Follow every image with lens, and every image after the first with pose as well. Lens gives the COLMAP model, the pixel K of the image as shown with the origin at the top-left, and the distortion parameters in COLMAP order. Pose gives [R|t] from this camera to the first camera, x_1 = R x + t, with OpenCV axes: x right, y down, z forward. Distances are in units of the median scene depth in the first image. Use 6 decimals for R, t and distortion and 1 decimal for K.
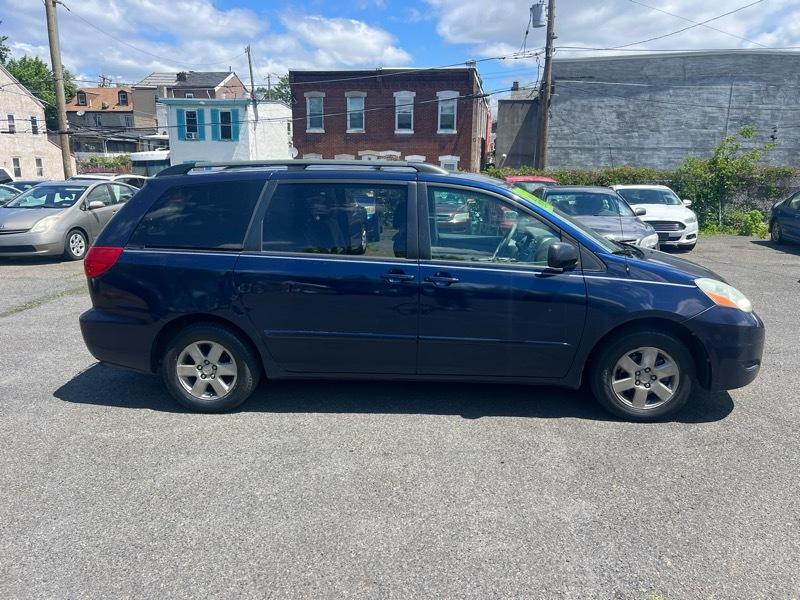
lens RADIAL K [[598.2, 0, 402.6], [0, 598.2, 303.6], [0, 0, 1]] dist [0.054837, -0.061168]
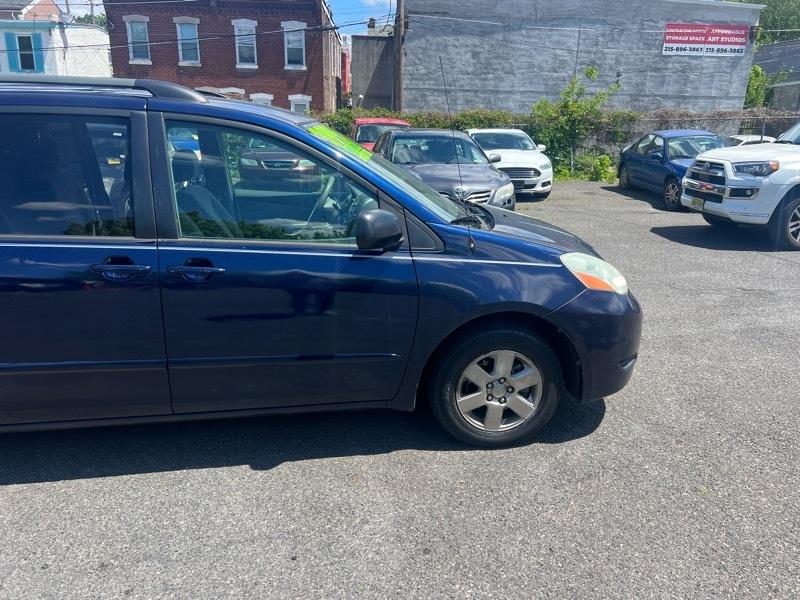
lens RADIAL K [[601.2, 0, 403.7], [0, 601.2, 301.4], [0, 0, 1]] dist [0.056876, -0.063623]
pose [[0.975846, -0.055432, 0.211308, 0.031646], [0.037712, 0.995495, 0.086989, -0.012283], [-0.215178, -0.076919, 0.973541, 0.072298]]
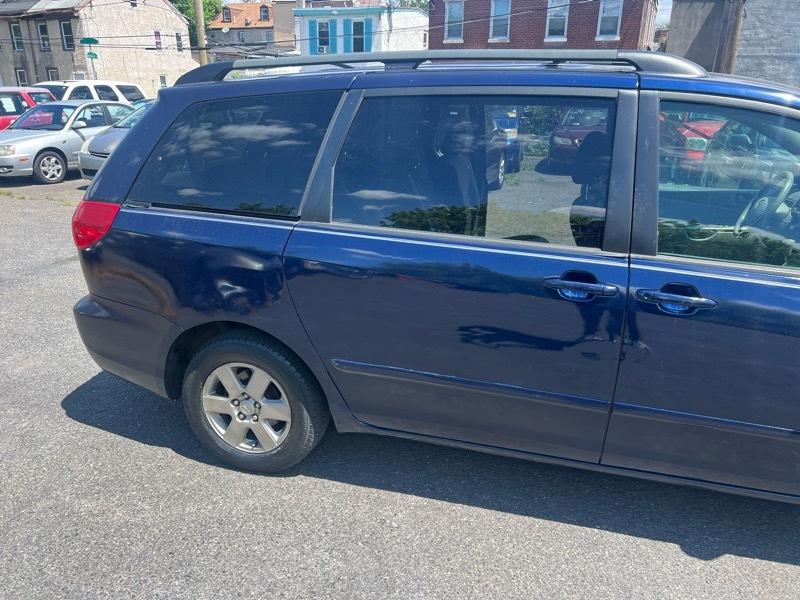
lens RADIAL K [[598.2, 0, 402.6], [0, 598.2, 303.6], [0, 0, 1]] dist [0.054837, -0.061168]
pose [[0.976245, 0.071024, -0.204696, -0.011426], [-0.044948, 0.990582, 0.129336, -0.020133], [0.211955, -0.117063, 0.970243, 0.106357]]
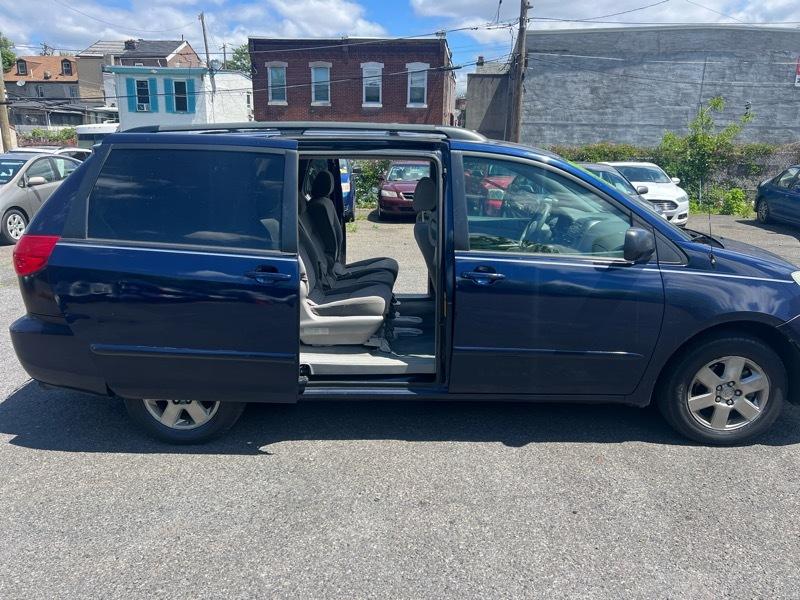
lens RADIAL K [[601.2, 0, 403.7], [0, 601.2, 301.4], [0, 0, 1]] dist [0.056876, -0.063623]
pose [[0.997850, -0.010456, 0.064693, -0.020521], [0.008435, 0.999470, 0.031436, -0.007147], [-0.064987, -0.030822, 0.997410, 0.047343]]
